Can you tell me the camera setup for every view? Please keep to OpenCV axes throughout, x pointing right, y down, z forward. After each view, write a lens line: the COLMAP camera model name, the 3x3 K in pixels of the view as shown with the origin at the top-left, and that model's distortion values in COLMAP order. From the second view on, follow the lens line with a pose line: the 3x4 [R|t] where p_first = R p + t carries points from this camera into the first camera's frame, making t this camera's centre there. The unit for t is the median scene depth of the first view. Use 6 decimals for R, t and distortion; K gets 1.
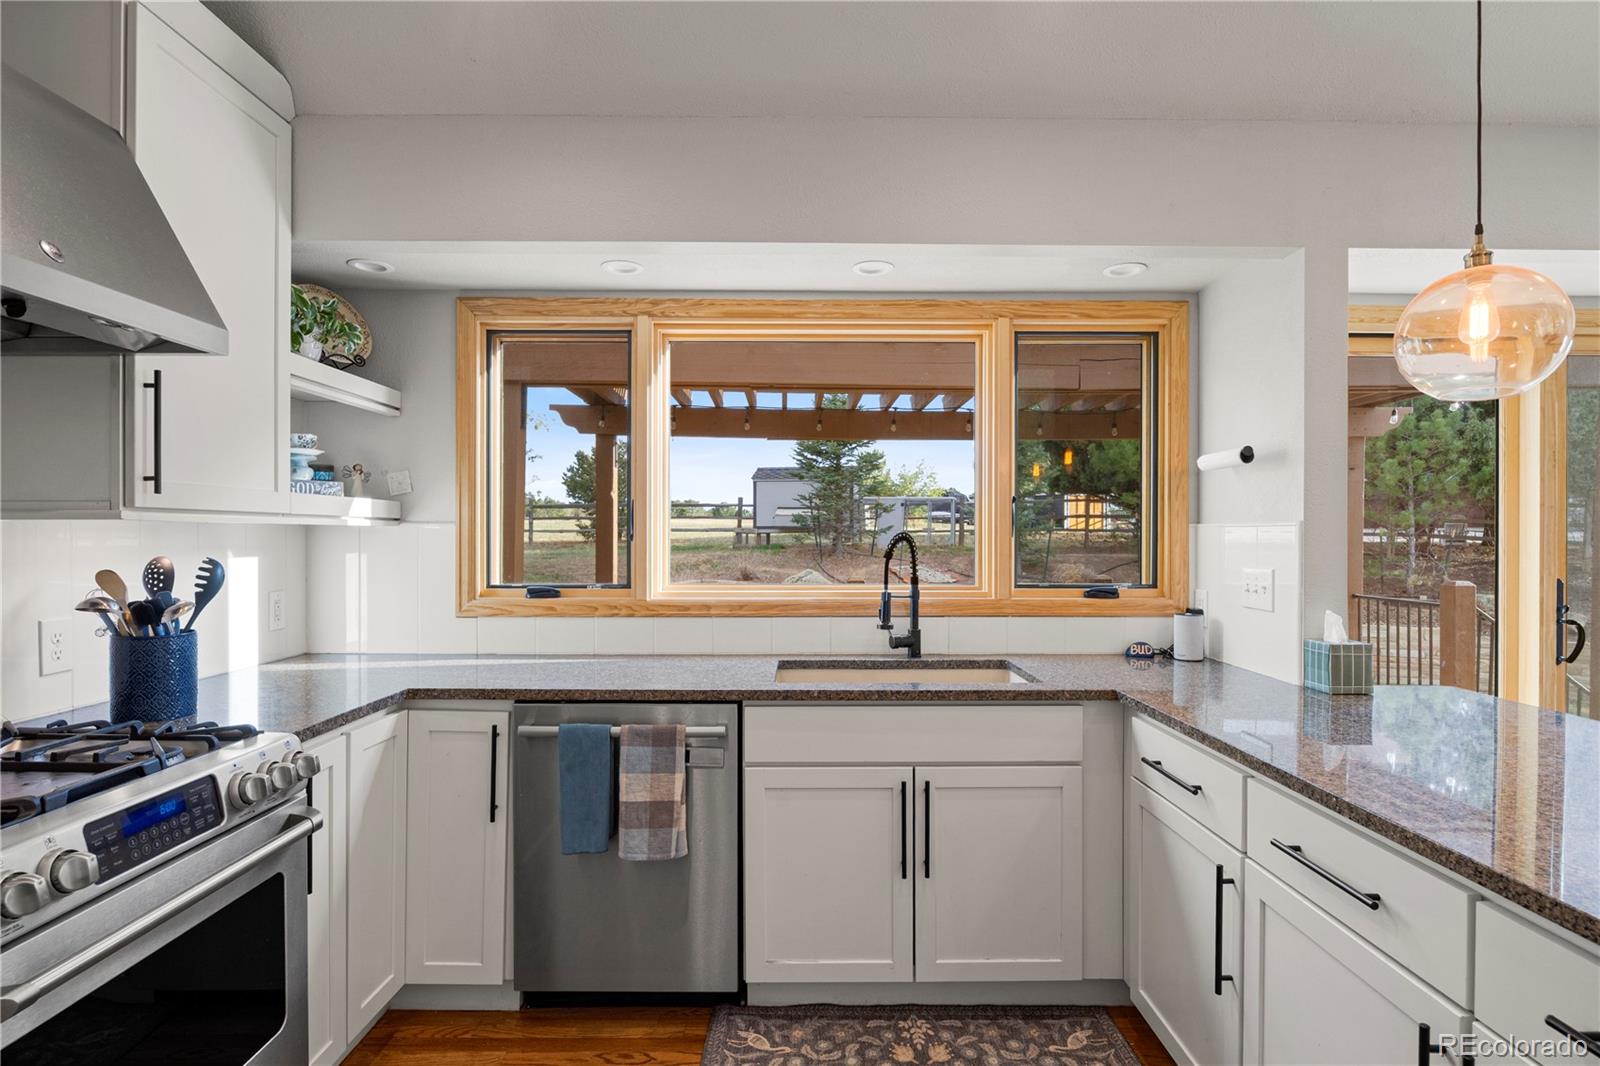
lens RADIAL K [[823.3, 0, 806.2], [0, 823.3, 537.7], [0, 0, 1]] dist [-0.010915, 0.000980]
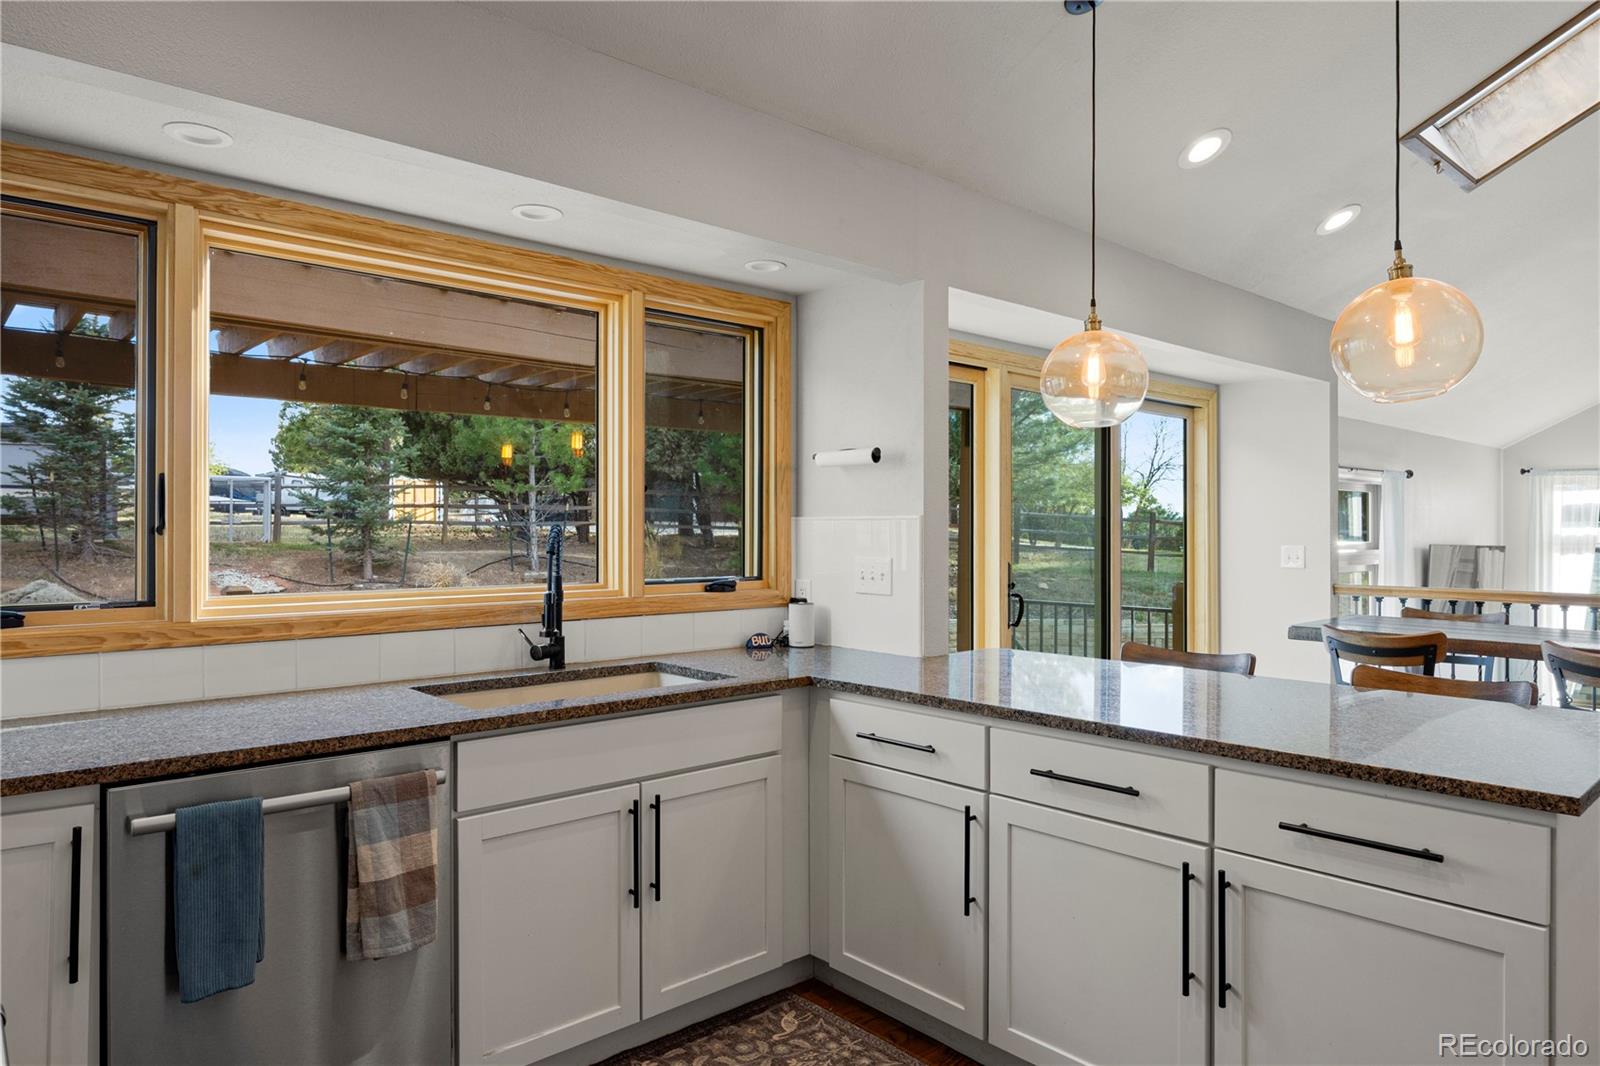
lens RADIAL K [[988.9, 0, 806.0], [0, 988.9, 526.7], [0, 0, 1]] dist [-0.005346, -0.001578]
pose [[0.748634, 0.001842, 0.662981, -0.355171], [0.001513, 0.999989, -0.004487, 0.001408], [-0.662982, 0.004362, 0.748623, 0.048664]]
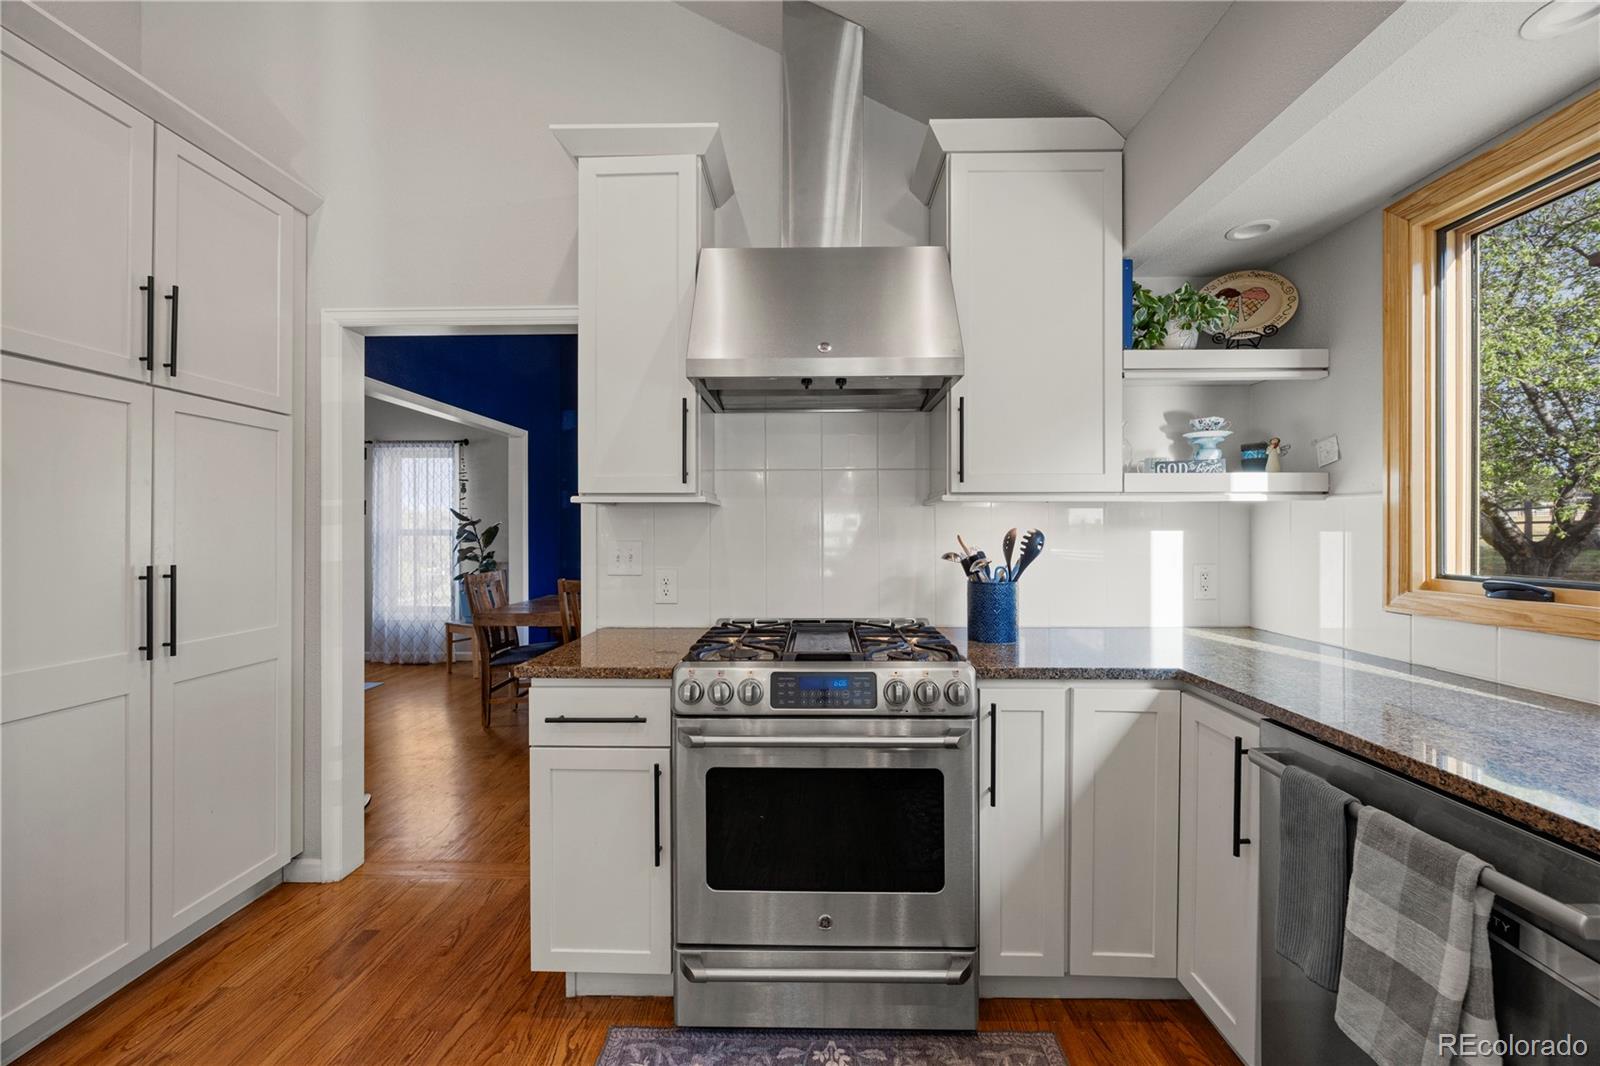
lens RADIAL K [[611.8, 0, 803.0], [0, 611.8, 530.1], [0, 0, 1]] dist [-0.000506, -0.000234]
pose [[-0.027008, -0.002489, -0.999632, 0.181605], [-0.000386, 0.999997, -0.002479, 0.020220], [0.999635, 0.000319, -0.027009, 0.454506]]
